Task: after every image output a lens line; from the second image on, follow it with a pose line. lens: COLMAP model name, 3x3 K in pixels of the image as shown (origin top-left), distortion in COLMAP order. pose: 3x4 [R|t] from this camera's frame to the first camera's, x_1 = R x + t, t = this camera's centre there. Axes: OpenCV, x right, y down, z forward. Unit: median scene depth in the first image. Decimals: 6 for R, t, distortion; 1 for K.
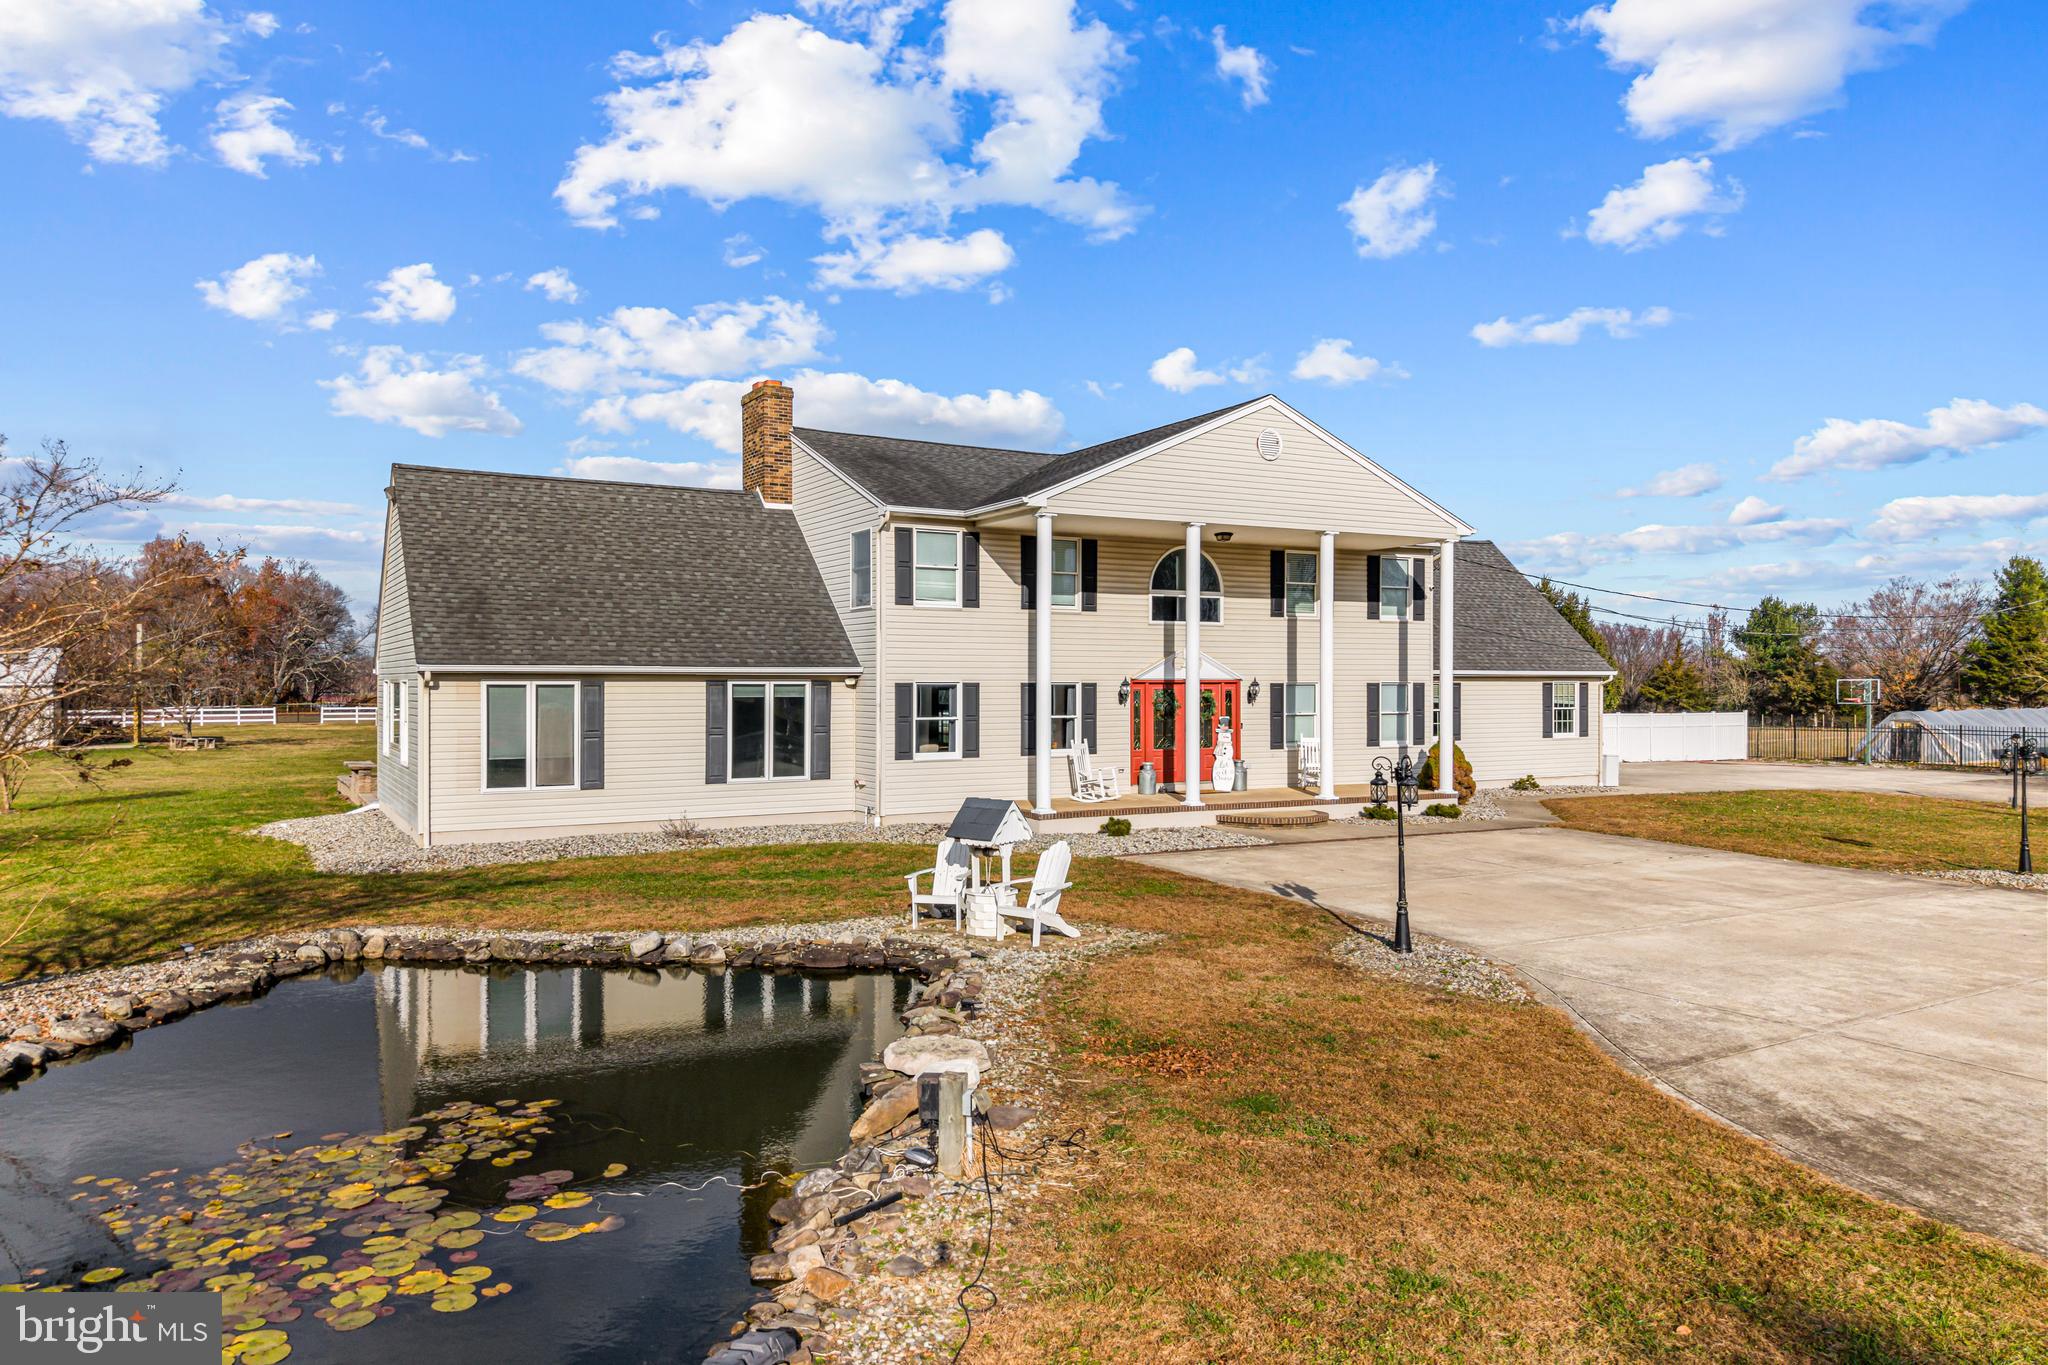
lens RADIAL K [[1364.1, 0, 1011.3], [0, 1364.1, 680.9], [0, 0, 1]] dist [0.026093, -0.001071]
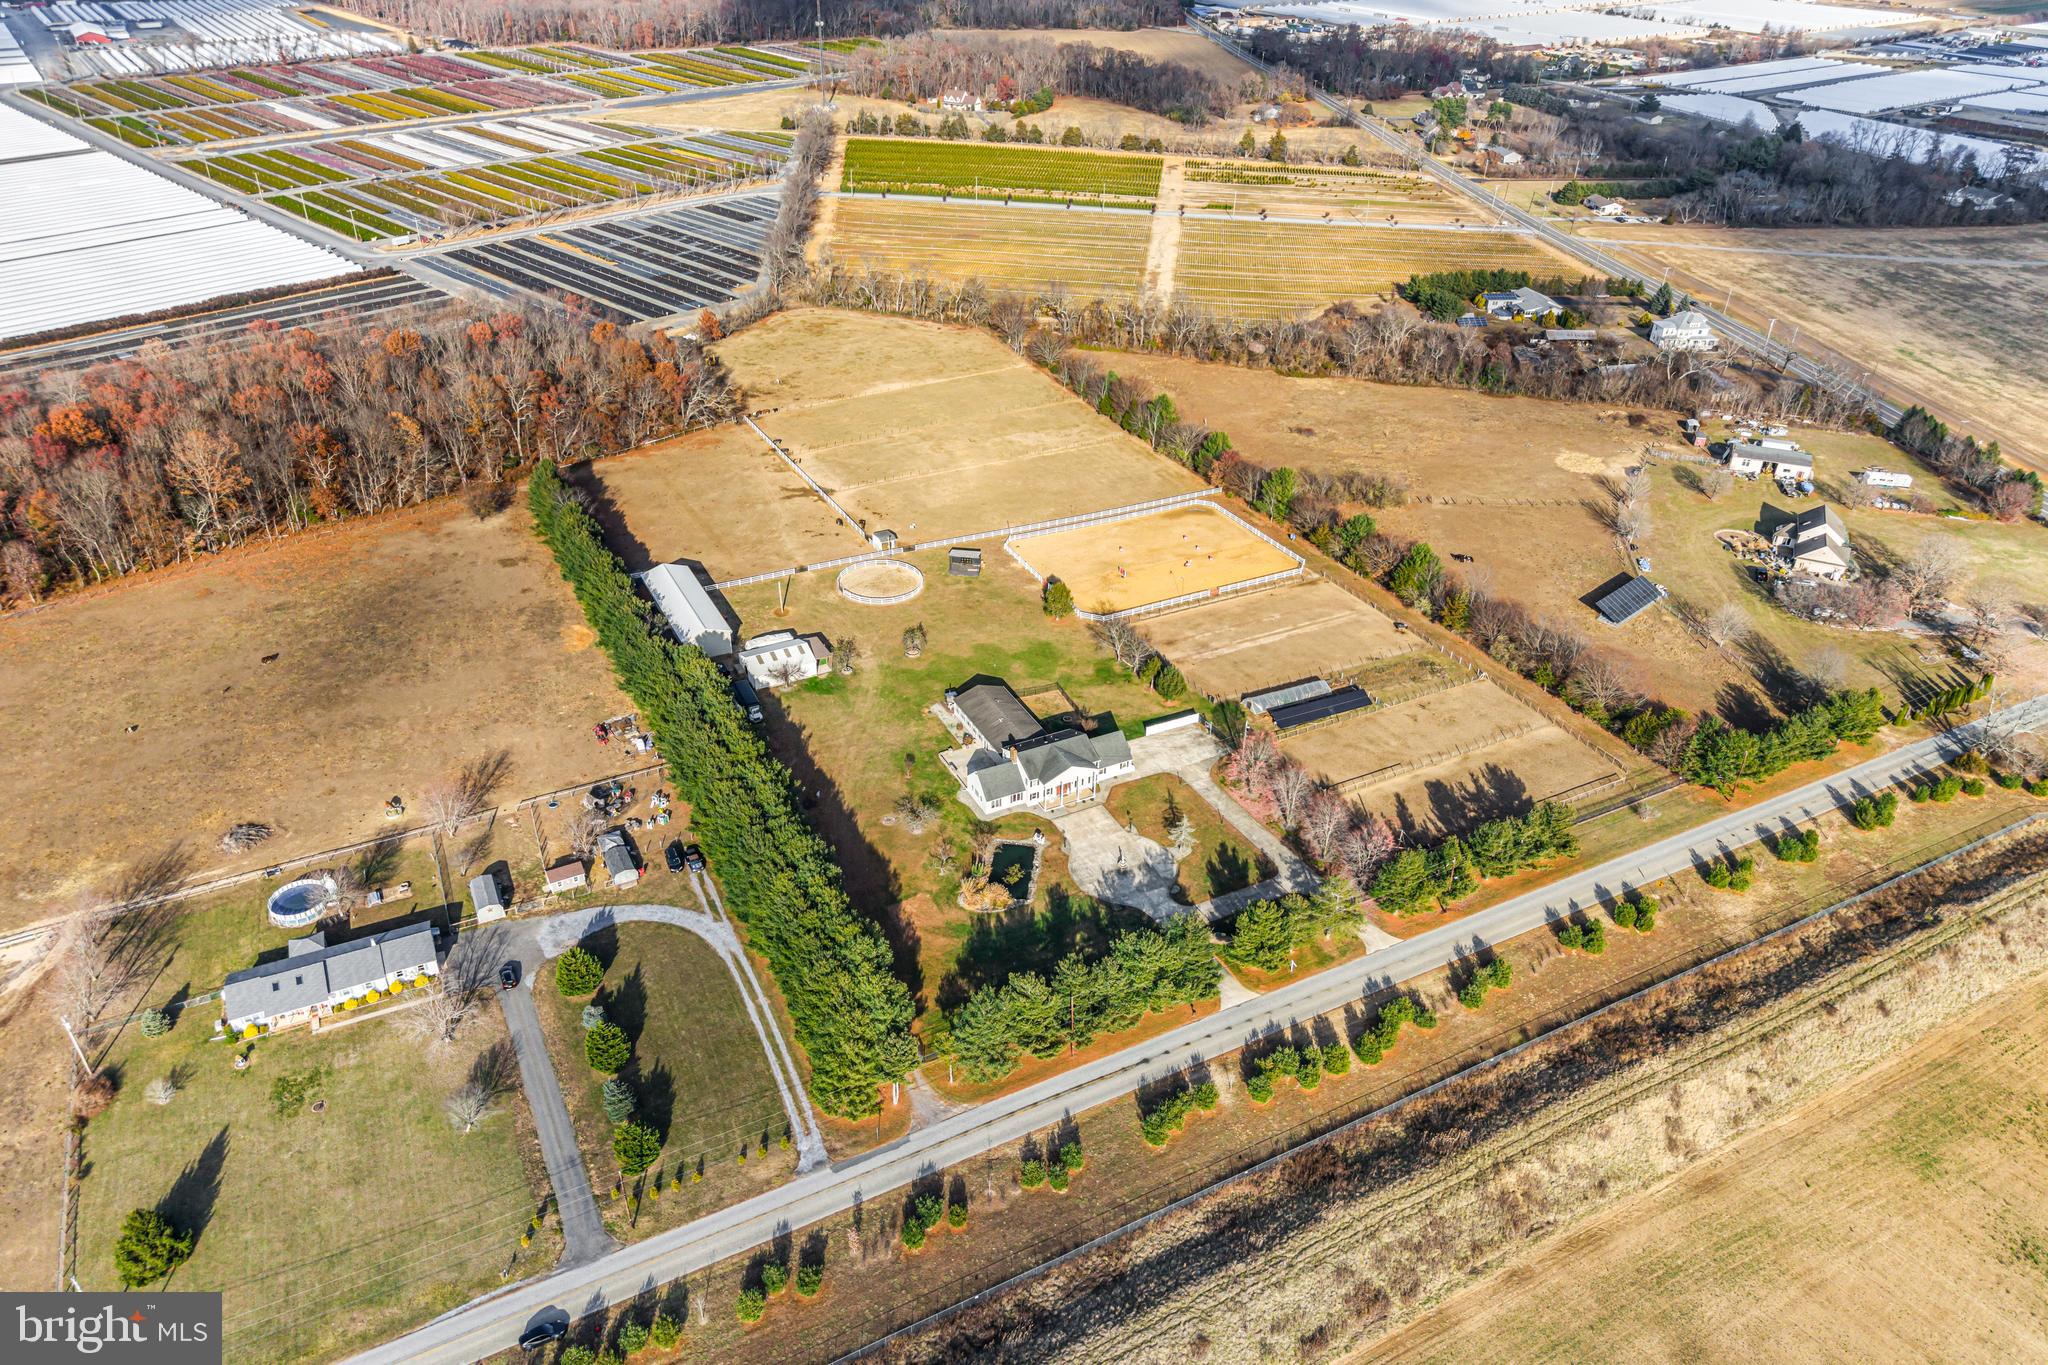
lens RADIAL K [[1364.8, 0, 1024.0], [0, 1364.8, 682.5], [0, 0, 1]] dist [0.007181, -0.002278]
pose [[0.999107, 0.036073, -0.022017, 0.051381], [-0.018739, 0.845112, 0.534260, -5.487946], [0.037879, -0.533370, 0.845033, -6.326262]]
